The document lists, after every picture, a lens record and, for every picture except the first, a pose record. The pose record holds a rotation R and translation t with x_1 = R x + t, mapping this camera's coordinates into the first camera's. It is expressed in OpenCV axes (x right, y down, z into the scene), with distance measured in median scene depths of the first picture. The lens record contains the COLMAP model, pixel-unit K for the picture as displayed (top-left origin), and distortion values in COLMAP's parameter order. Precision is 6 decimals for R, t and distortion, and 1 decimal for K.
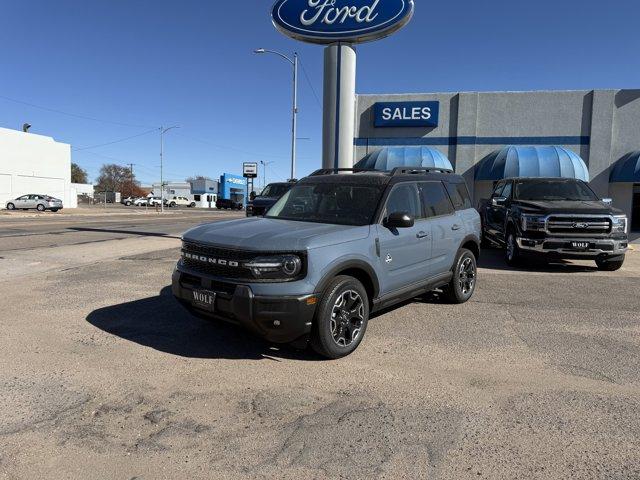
lens RADIAL K [[472.4, 0, 315.2], [0, 472.4, 238.2], [0, 0, 1]] dist [0.029203, -0.044308]
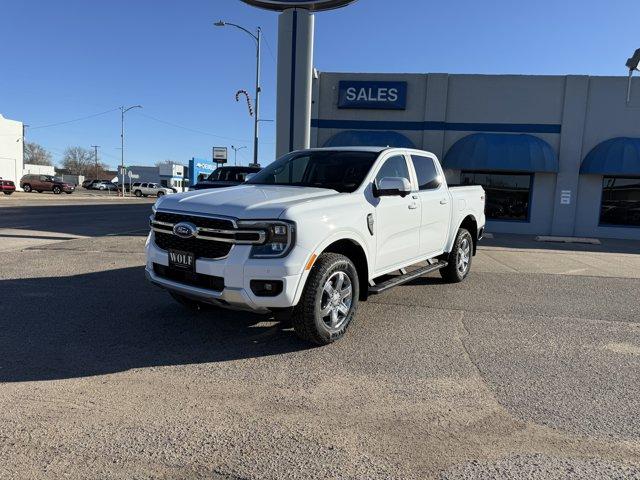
lens RADIAL K [[472.4, 0, 323.1], [0, 472.4, 244.7], [0, 0, 1]] dist [0.029203, -0.044308]
pose [[0.997668, 0.011581, 0.067264, 0.038000], [-0.014133, 0.999193, 0.037594, -0.002435], [-0.066774, -0.038457, 0.997027, 0.069529]]
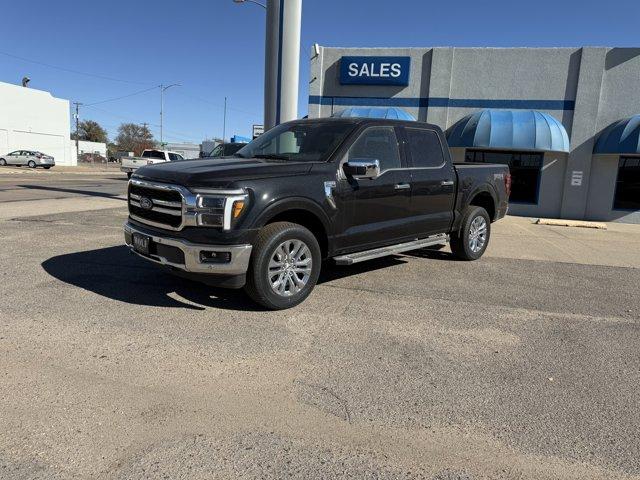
lens RADIAL K [[472.4, 0, 322.9], [0, 472.4, 239.9], [0, 0, 1]] dist [0.029203, -0.044308]
pose [[0.998881, 0.035427, -0.031319, 0.134334], [-0.033012, 0.996673, 0.074515, -0.003492], [0.033855, -0.073398, 0.996728, 0.068526]]
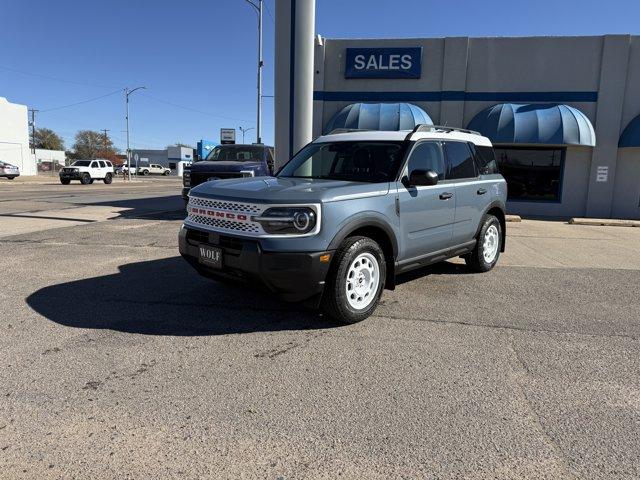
lens RADIAL K [[472.4, 0, 316.5], [0, 472.4, 238.2], [0, 0, 1]] dist [0.029203, -0.044308]
pose [[0.999568, 0.001133, 0.029374, 0.051374], [-0.002991, 0.997991, 0.063283, -0.006192], [-0.029243, -0.063343, 0.997563, 0.150430]]
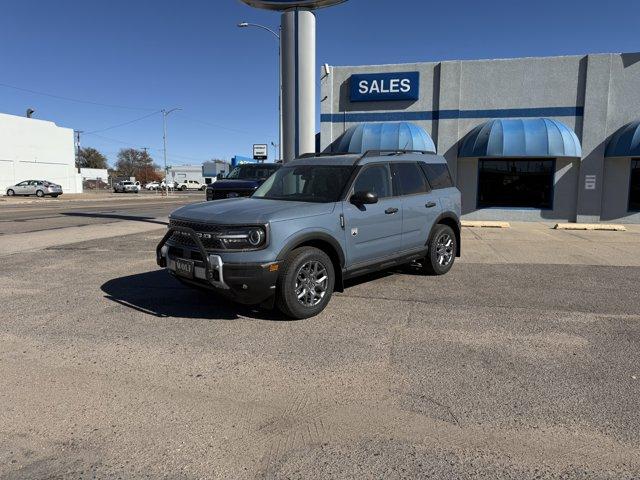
lens RADIAL K [[472.4, 0, 321.5], [0, 472.4, 238.6], [0, 0, 1]] dist [0.029203, -0.044308]
pose [[0.999299, -0.012189, -0.035390, 0.099329], [0.013595, 0.999117, 0.039745, -0.003901], [0.034874, -0.040198, 0.998583, 0.058212]]
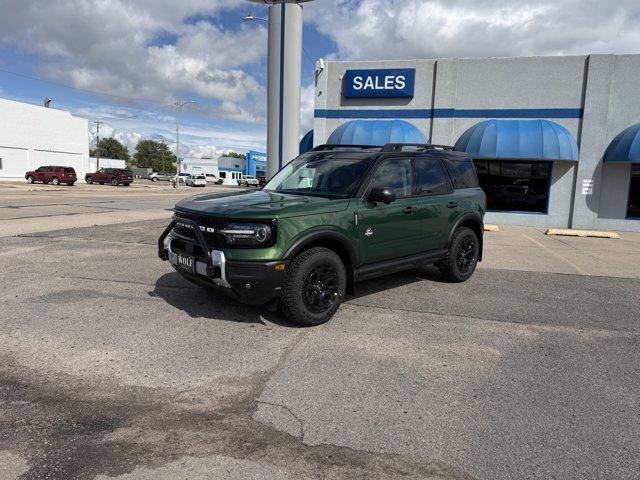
lens RADIAL K [[472.4, 0, 321.7], [0, 472.4, 238.8], [0, 0, 1]] dist [0.029203, -0.044308]
pose [[0.997177, 0.023418, -0.071337, 0.155478], [-0.020154, 0.998731, 0.046145, -0.004040], [0.072327, -0.044577, 0.996384, 0.073012]]
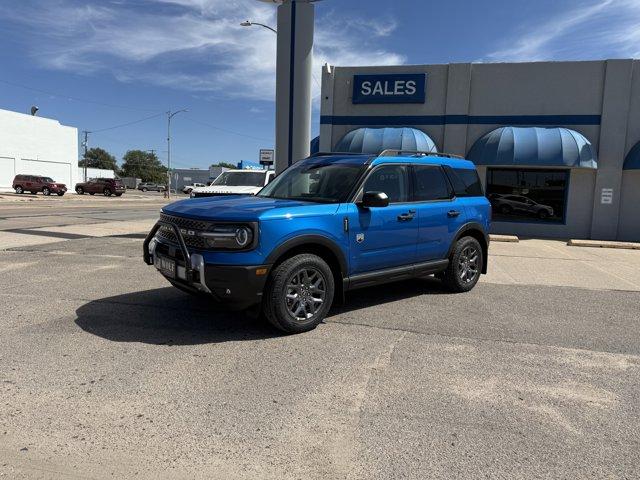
lens RADIAL K [[472.4, 0, 321.7], [0, 472.4, 238.4], [0, 0, 1]] dist [0.029203, -0.044308]
pose [[0.998653, 0.018263, -0.048566, 0.117684], [-0.017131, 0.999575, 0.023605, -0.004430], [0.048976, -0.022742, 0.998541, 0.115674]]
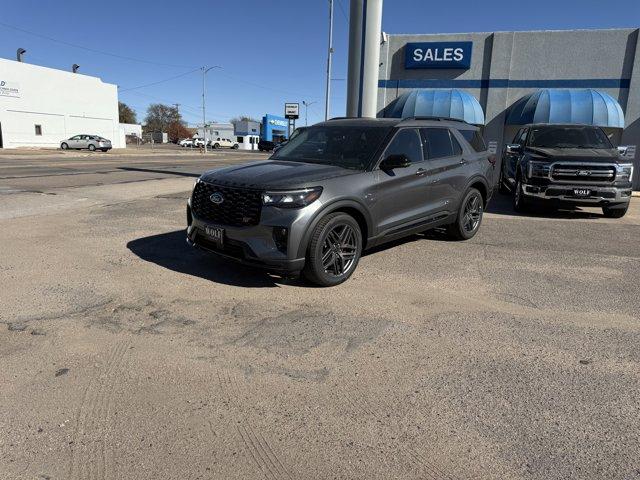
lens RADIAL K [[472.4, 0, 315.6], [0, 472.4, 243.5], [0, 0, 1]] dist [0.029203, -0.044308]
pose [[0.995446, 0.029146, -0.090760, 0.040542], [-0.017059, 0.991208, 0.131208, -0.000271], [0.093786, -0.129063, 0.987191, -0.045282]]
